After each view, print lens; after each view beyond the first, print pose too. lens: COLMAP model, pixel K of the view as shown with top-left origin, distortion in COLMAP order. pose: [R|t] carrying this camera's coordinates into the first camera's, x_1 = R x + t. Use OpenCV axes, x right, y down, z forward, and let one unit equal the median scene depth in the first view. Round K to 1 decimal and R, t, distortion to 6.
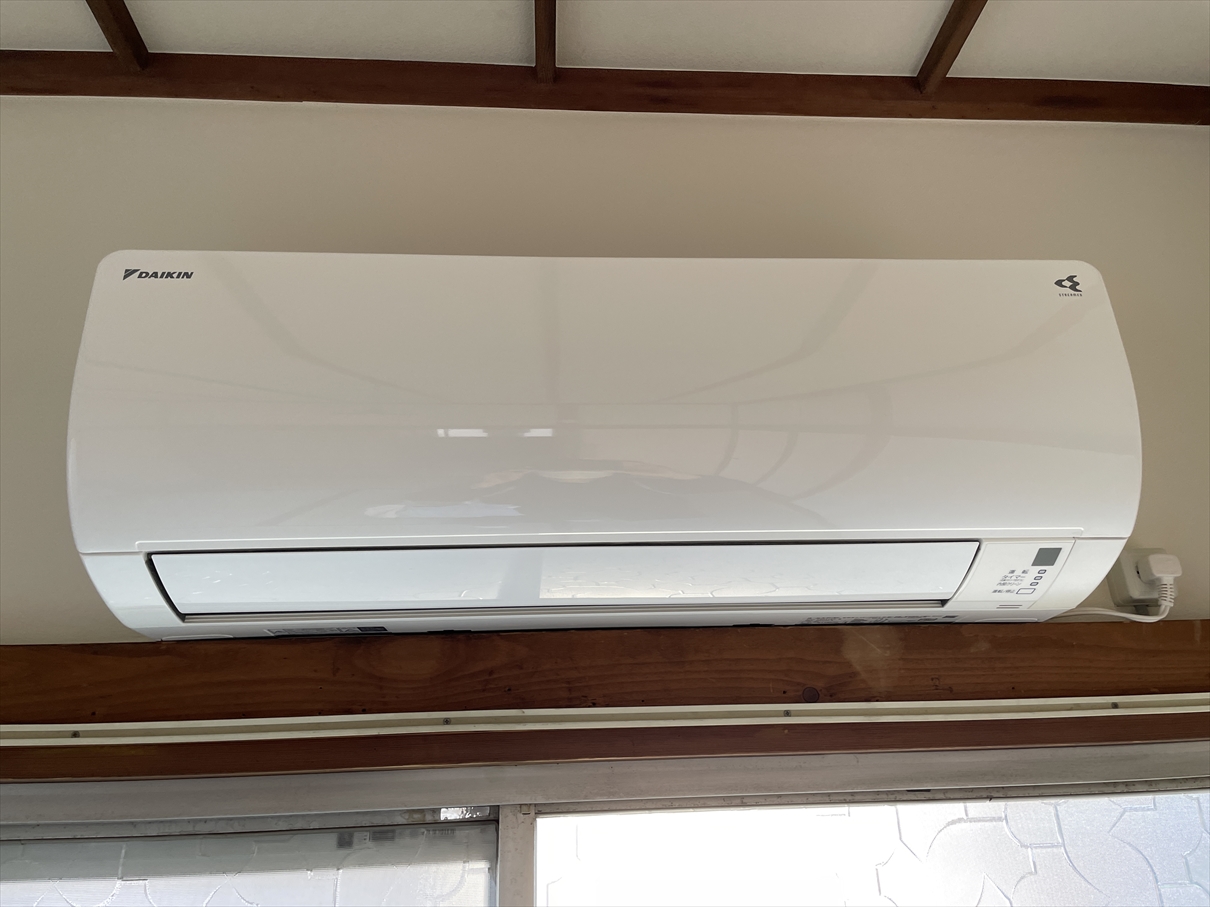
lens RADIAL K [[839.0, 0, 605.0], [0, 839.0, 453.5], [0, 0, 1]] dist [0.057483, -0.077638]
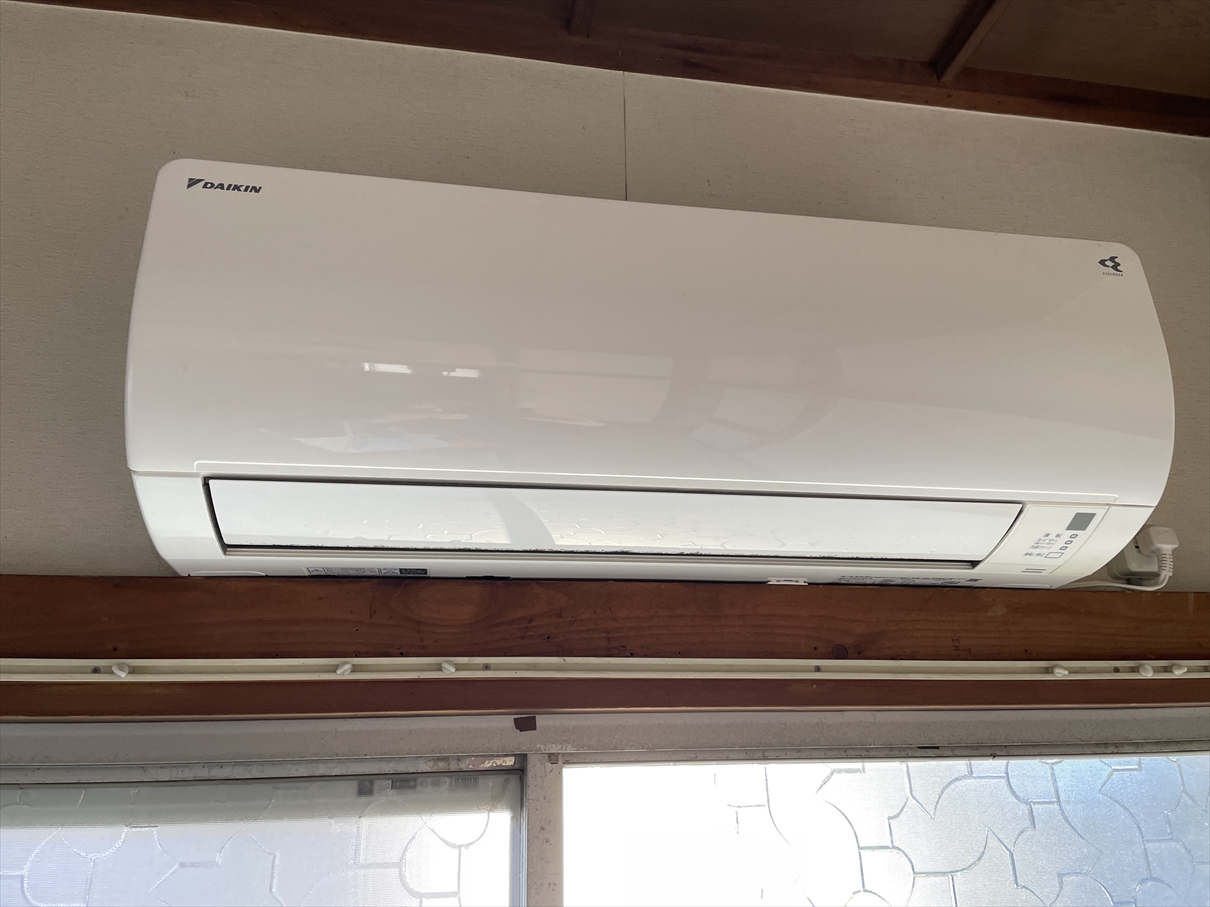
lens RADIAL K [[839.0, 0, 605.0], [0, 839.0, 453.5], [0, 0, 1]] dist [0.057483, -0.077638]
pose [[0.994790, 0.047103, 0.090406, -0.143880], [-0.048348, 0.998763, 0.011628, 0.047170], [-0.089746, -0.015938, 0.995837, 0.007330]]
